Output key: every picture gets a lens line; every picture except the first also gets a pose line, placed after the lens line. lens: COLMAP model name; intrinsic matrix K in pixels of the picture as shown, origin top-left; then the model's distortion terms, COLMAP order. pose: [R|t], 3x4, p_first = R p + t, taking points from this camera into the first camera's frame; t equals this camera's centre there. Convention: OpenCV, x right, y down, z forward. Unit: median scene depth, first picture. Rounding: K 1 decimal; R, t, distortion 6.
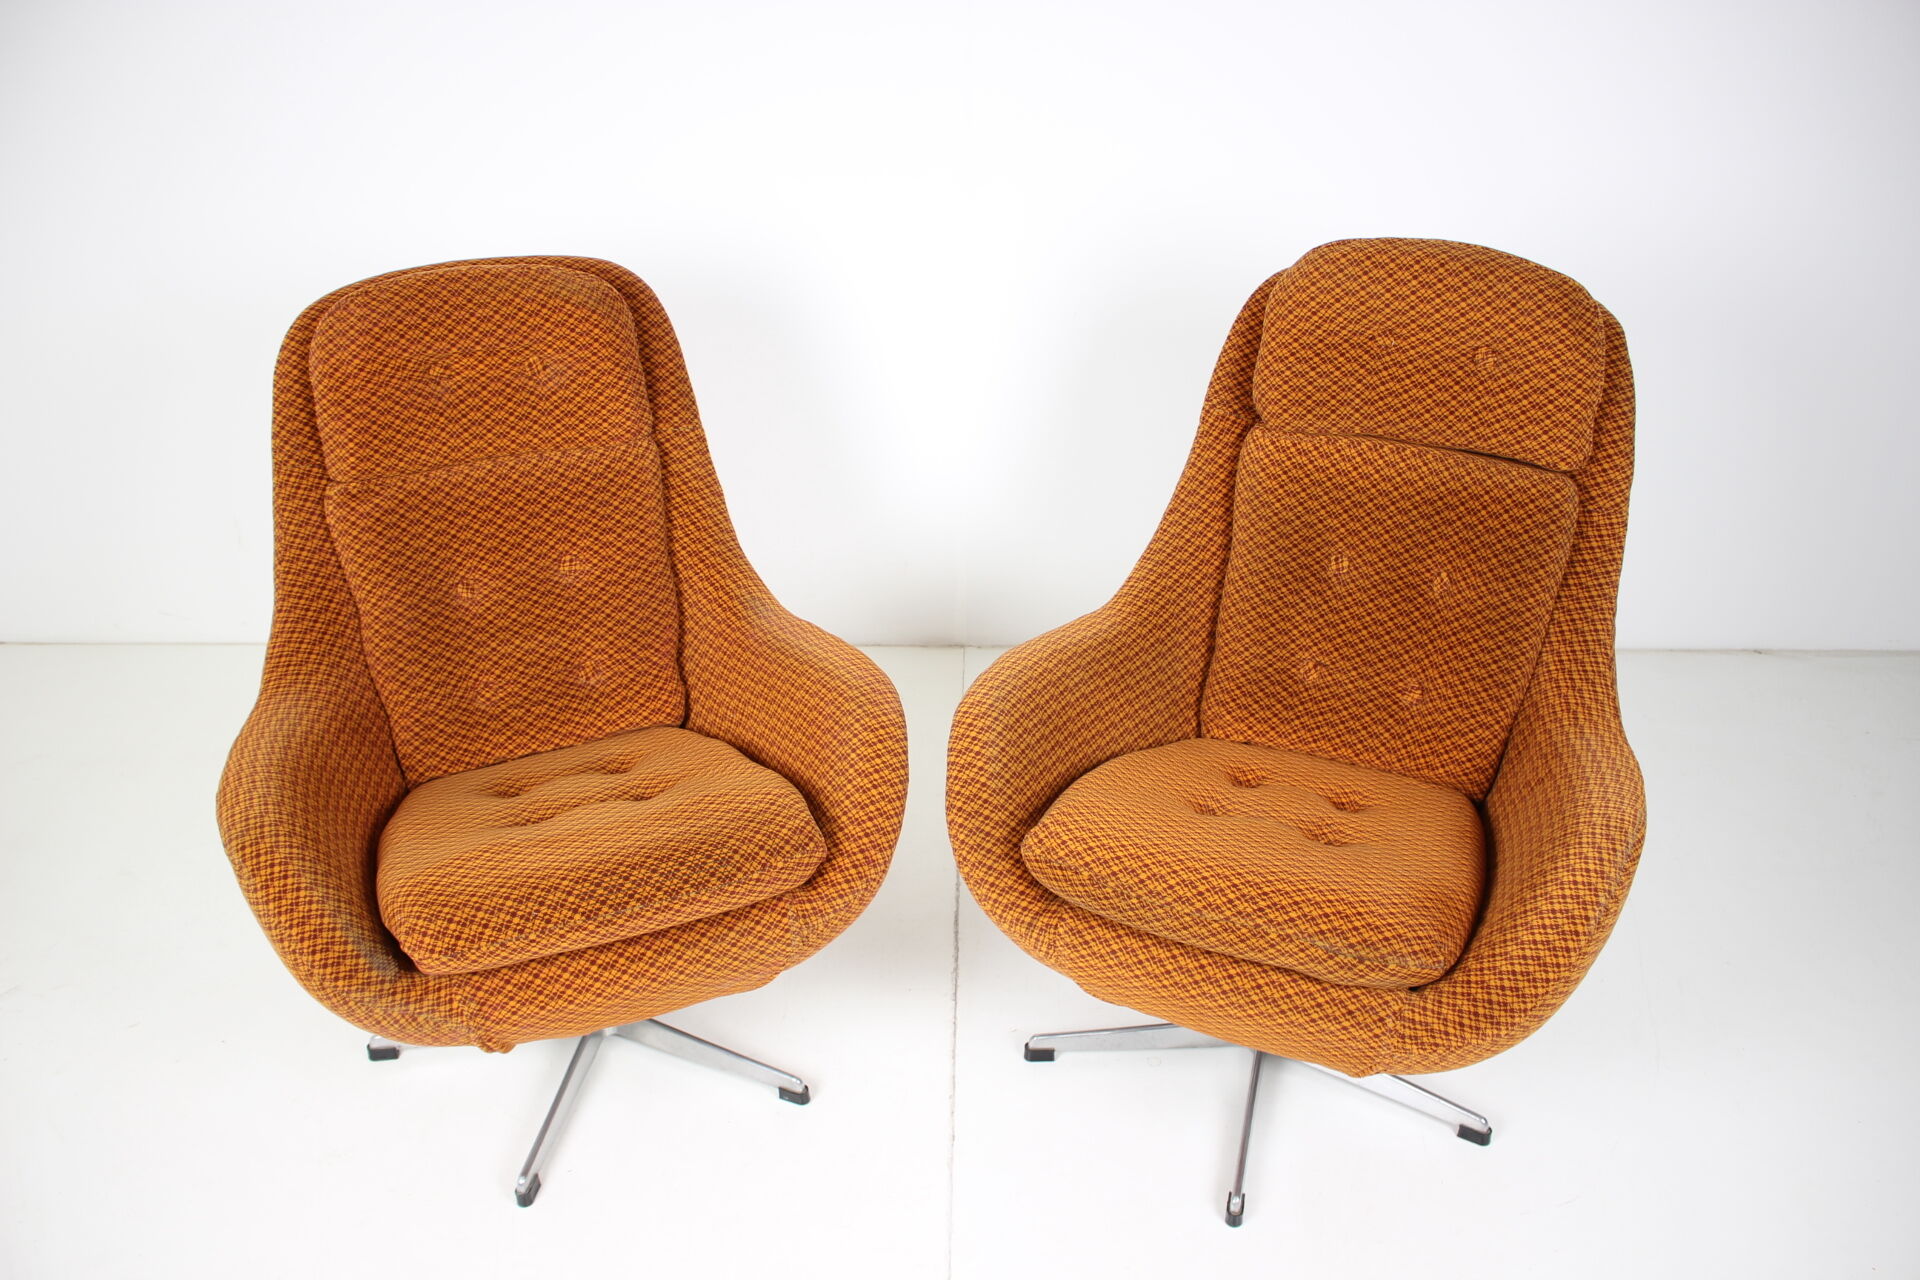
lens RADIAL K [[1590.0, 0, 1013.9], [0, 1590.0, 687.4], [0, 0, 1]] dist [-0.084375, -0.002090]
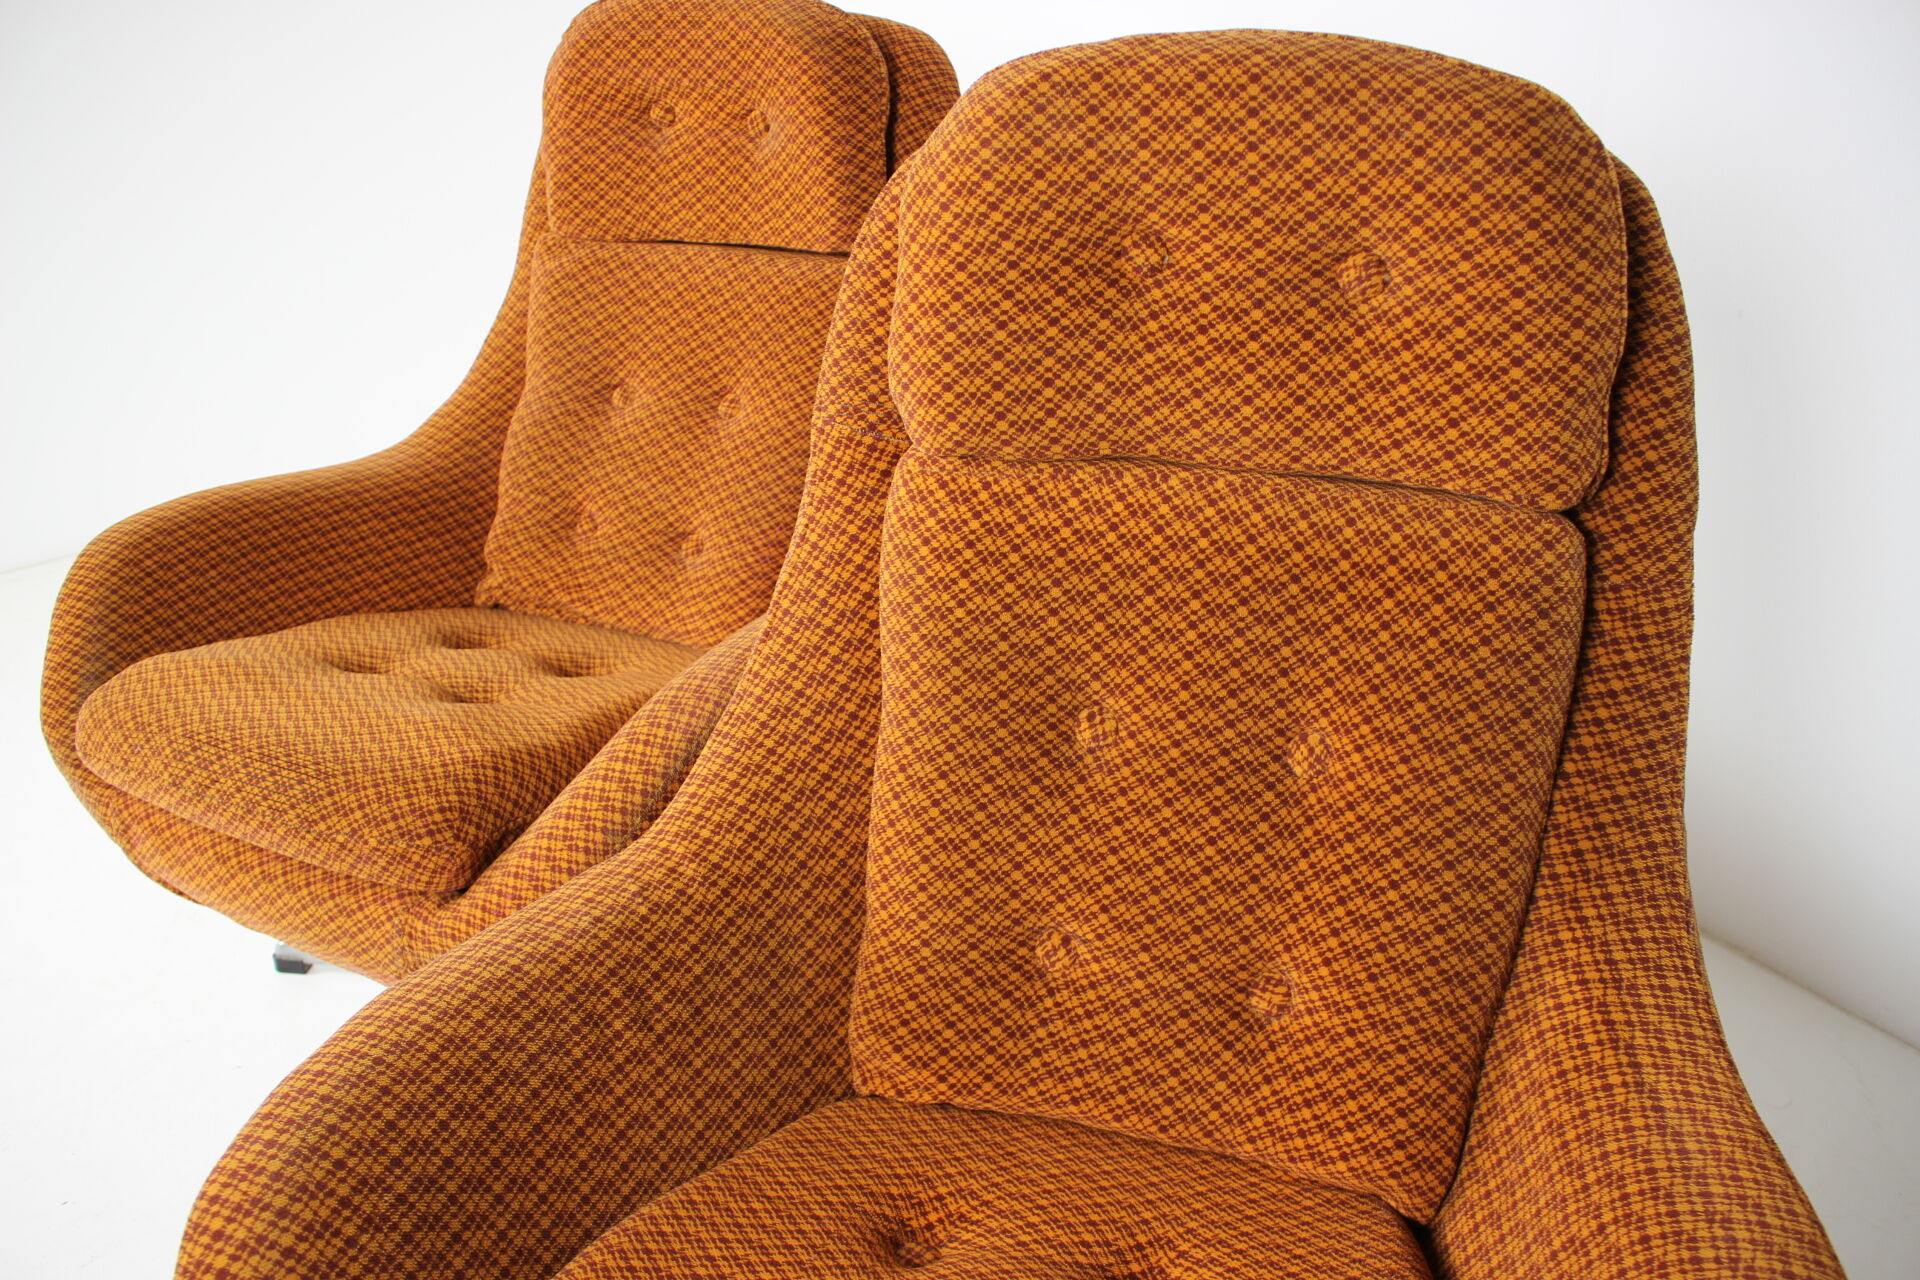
lens RADIAL K [[1590.0, 0, 965.3], [0, 1590.0, 646.0], [0, 0, 1]] dist [-0.084375, -0.002090]
pose [[0.995476, -0.079262, 0.052393, 0.147679], [0.080755, 0.996368, -0.027020, -0.096175], [-0.050061, 0.031129, 0.998261, 0.538873]]
